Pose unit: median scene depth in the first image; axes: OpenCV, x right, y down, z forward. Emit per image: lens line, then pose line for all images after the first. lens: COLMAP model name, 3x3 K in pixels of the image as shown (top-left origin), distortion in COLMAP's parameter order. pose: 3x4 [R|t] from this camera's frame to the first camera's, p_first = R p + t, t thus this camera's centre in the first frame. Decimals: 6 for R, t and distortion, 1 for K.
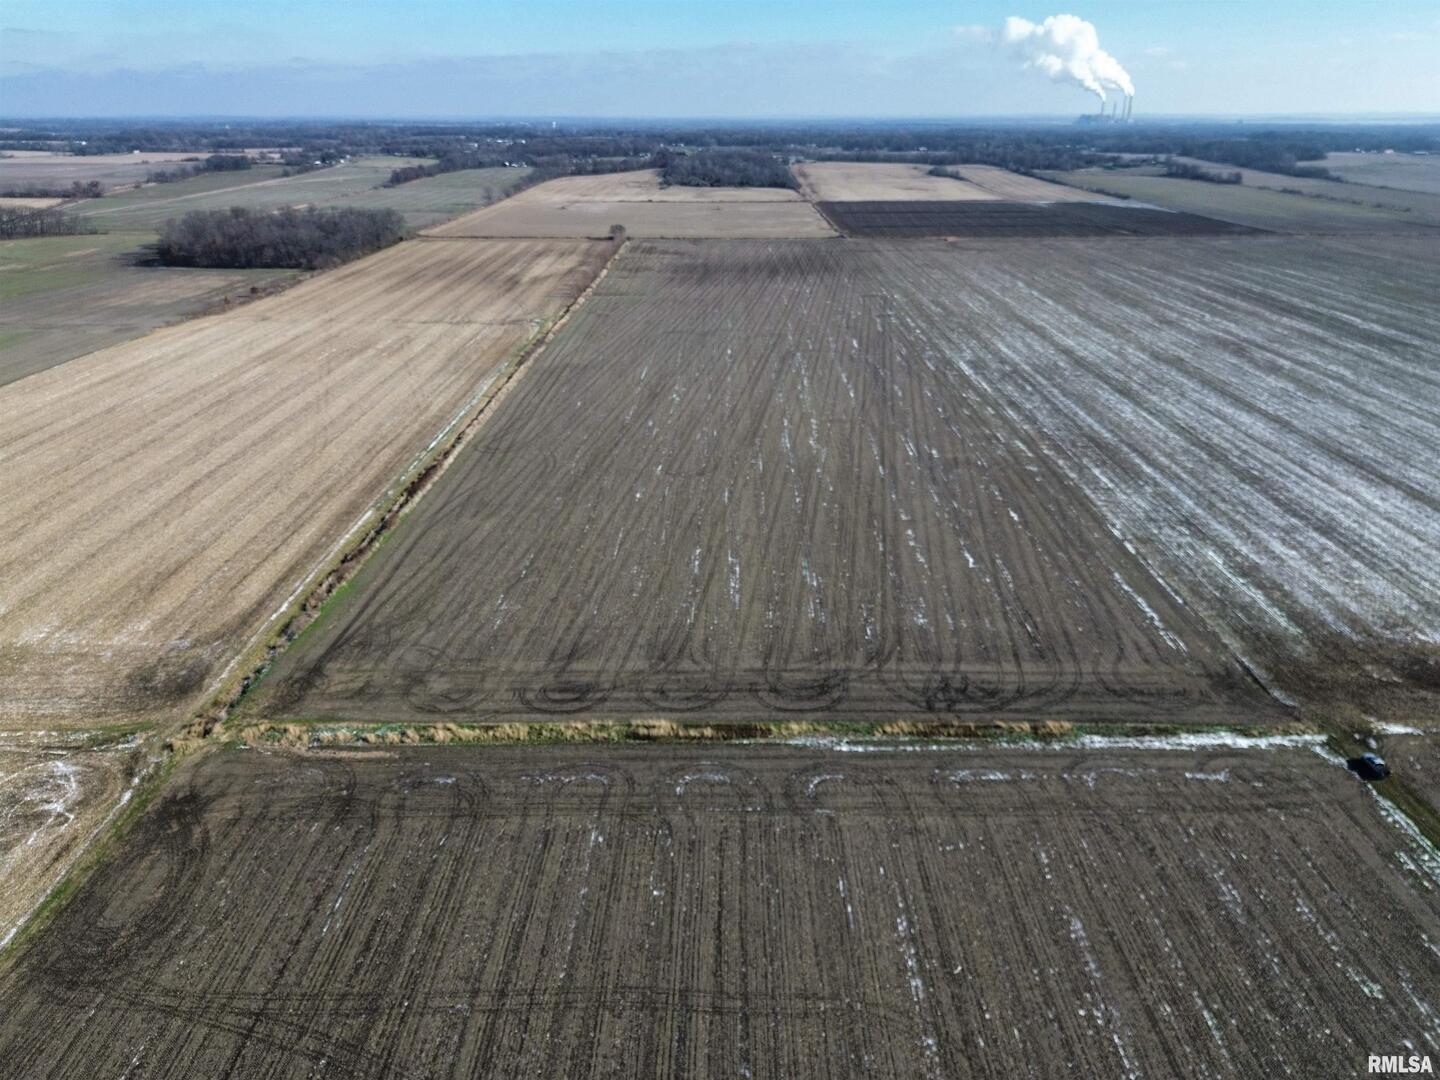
lens RADIAL K [[1020.3, 0, 724.6], [0, 1020.3, 541.0], [0, 0, 1]] dist [0.062360, -0.054622]
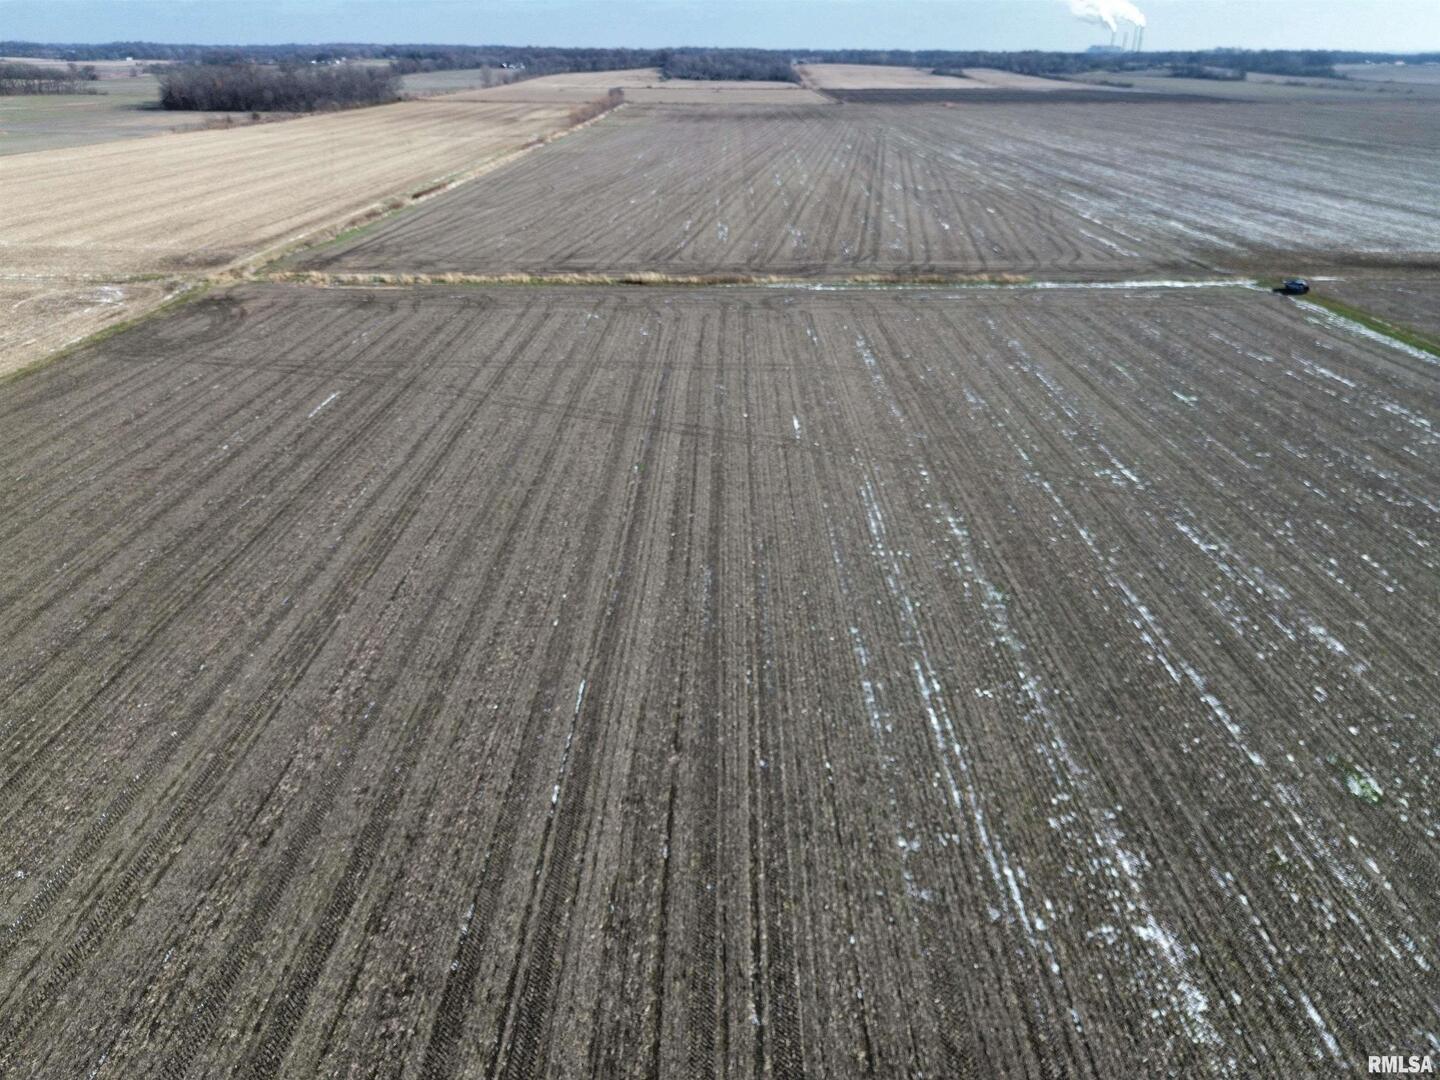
lens RADIAL K [[1020.3, 0, 724.6], [0, 1020.3, 541.0], [0, 0, 1]] dist [0.062360, -0.054622]
pose [[0.999969, 0.007740, 0.001179, 0.015872], [-0.007787, 0.998830, 0.047726, 0.387373], [-0.000809, -0.047733, 0.998860, -0.102388]]
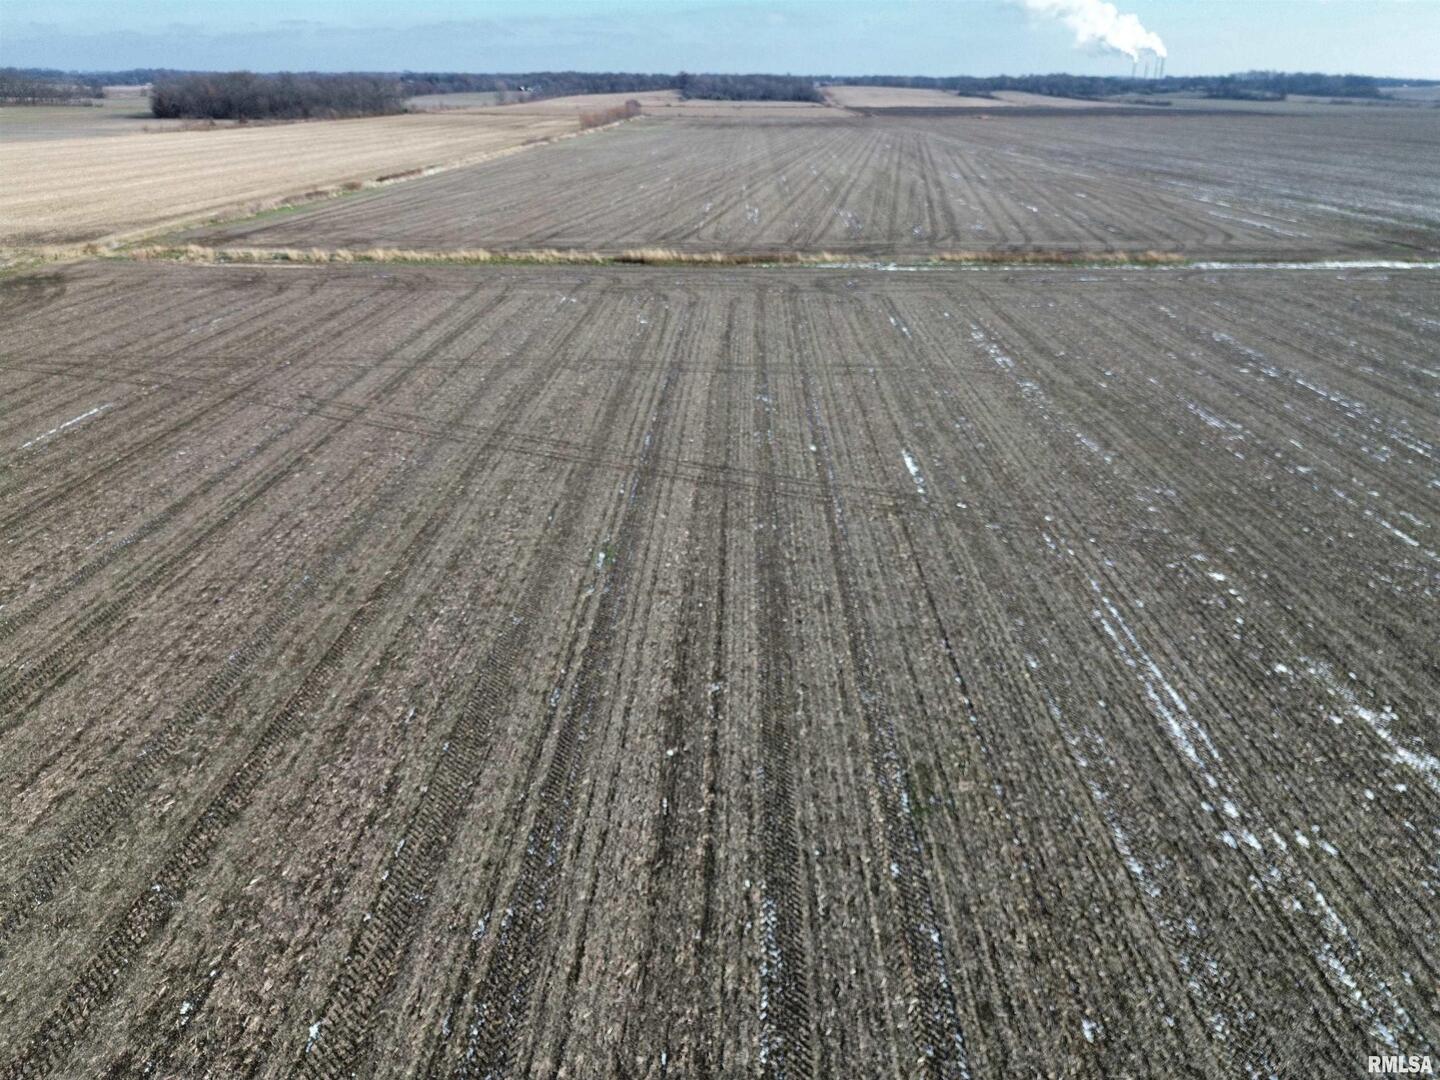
lens RADIAL K [[1020.3, 0, 724.6], [0, 1020.3, 541.0], [0, 0, 1]] dist [0.062360, -0.054622]
pose [[0.999774, 0.014884, -0.015199, 0.004293], [-0.014563, 0.999673, 0.021012, 0.363738], [0.015507, -0.020786, 0.999664, 0.191679]]
